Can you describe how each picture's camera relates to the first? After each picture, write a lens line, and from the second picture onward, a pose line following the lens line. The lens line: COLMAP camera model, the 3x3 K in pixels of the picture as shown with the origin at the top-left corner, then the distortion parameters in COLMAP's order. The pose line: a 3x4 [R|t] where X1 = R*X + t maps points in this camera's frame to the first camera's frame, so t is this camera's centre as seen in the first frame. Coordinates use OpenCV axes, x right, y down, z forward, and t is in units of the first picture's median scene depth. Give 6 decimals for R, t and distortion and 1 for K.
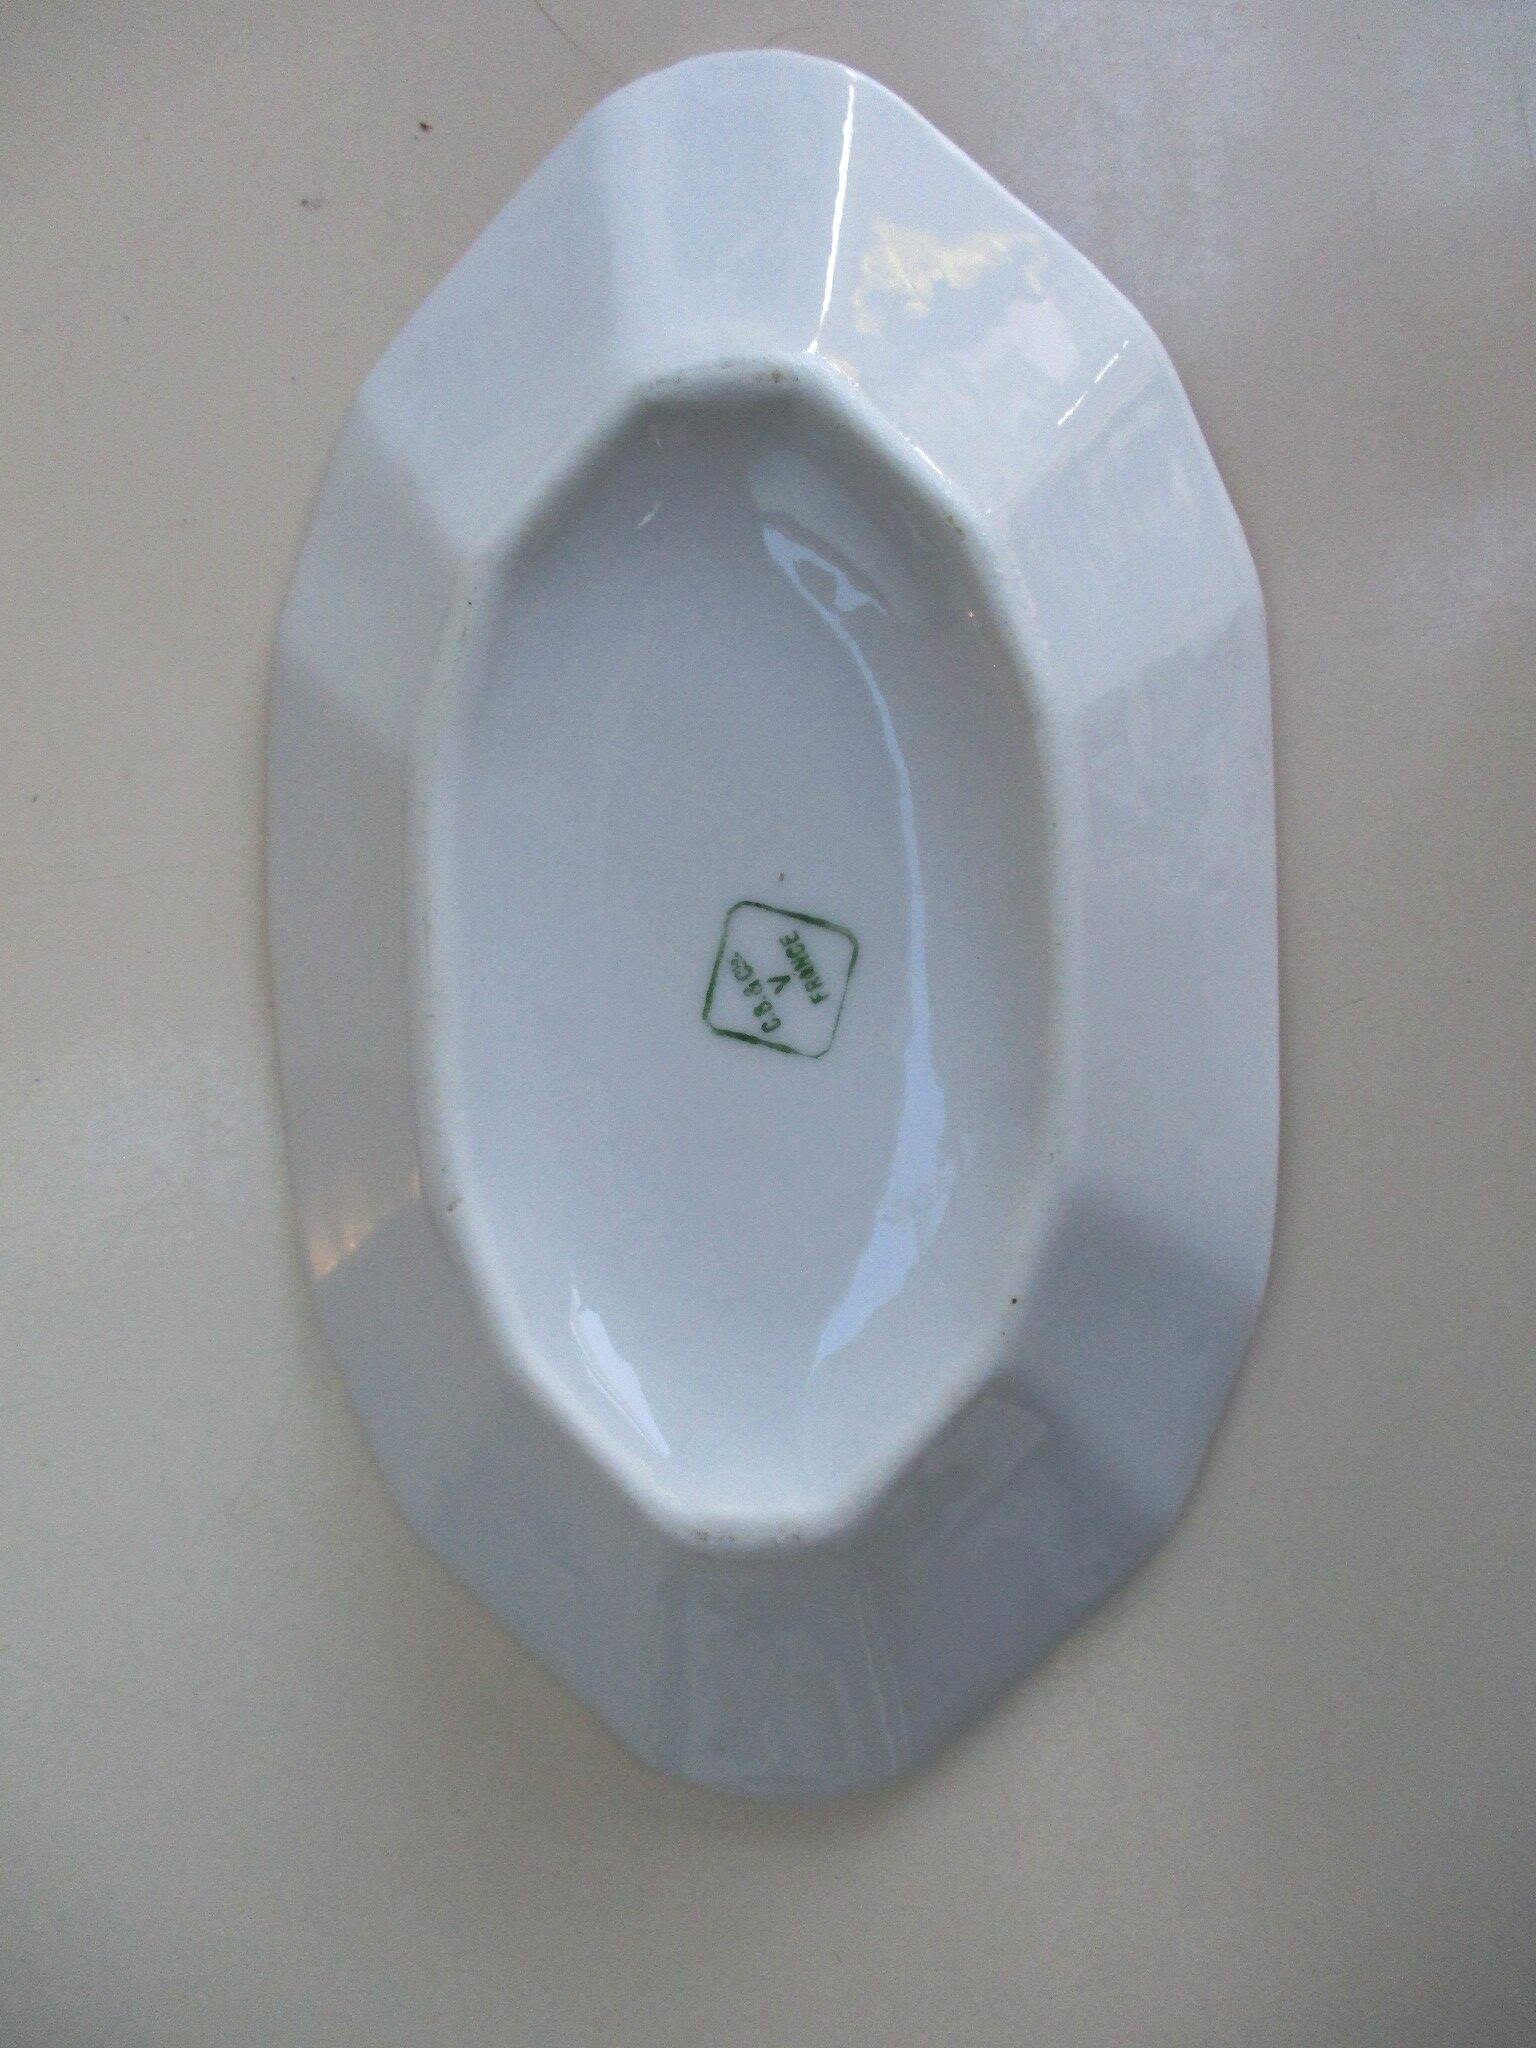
lens RADIAL K [[1759.2, 0, 768.0], [0, 1759.2, 1024.0], [0, 0, 1]] dist [-0.026386, 0.002824]
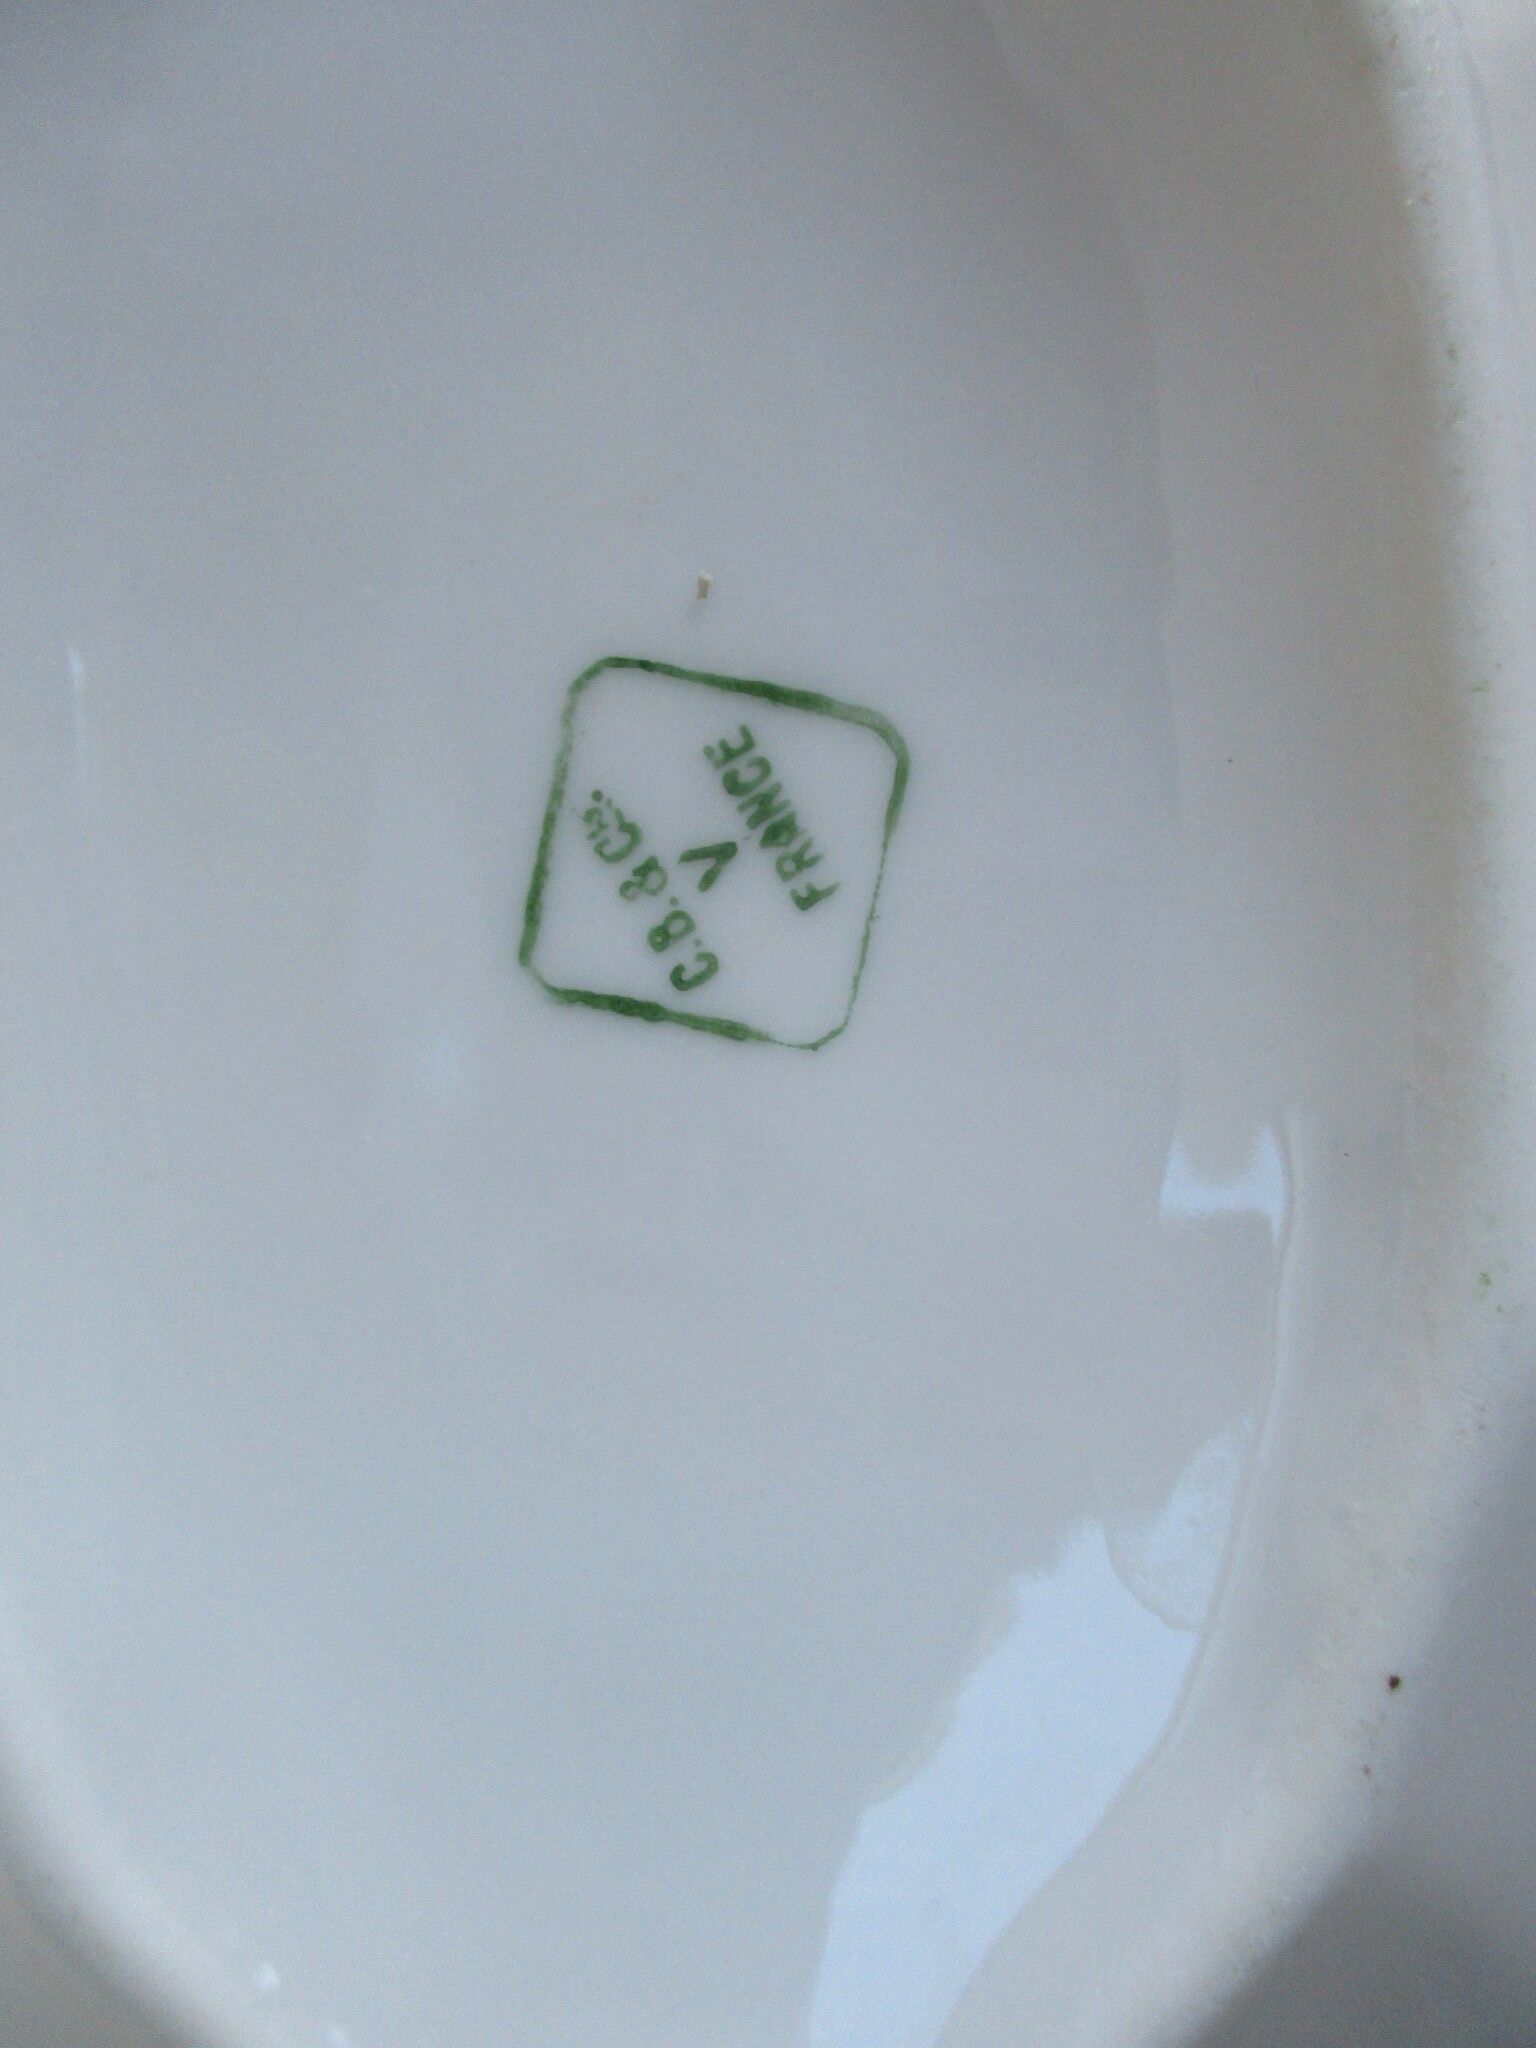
lens RADIAL K [[1759.2, 0, 768.0], [0, 1759.2, 1024.0], [0, 0, 1]] dist [-0.026386, 0.002824]
pose [[0.998605, -0.048681, 0.020473, 0.009610], [0.049258, 0.998374, -0.028691, 0.024375], [-0.019043, 0.029660, 0.999379, 0.610280]]
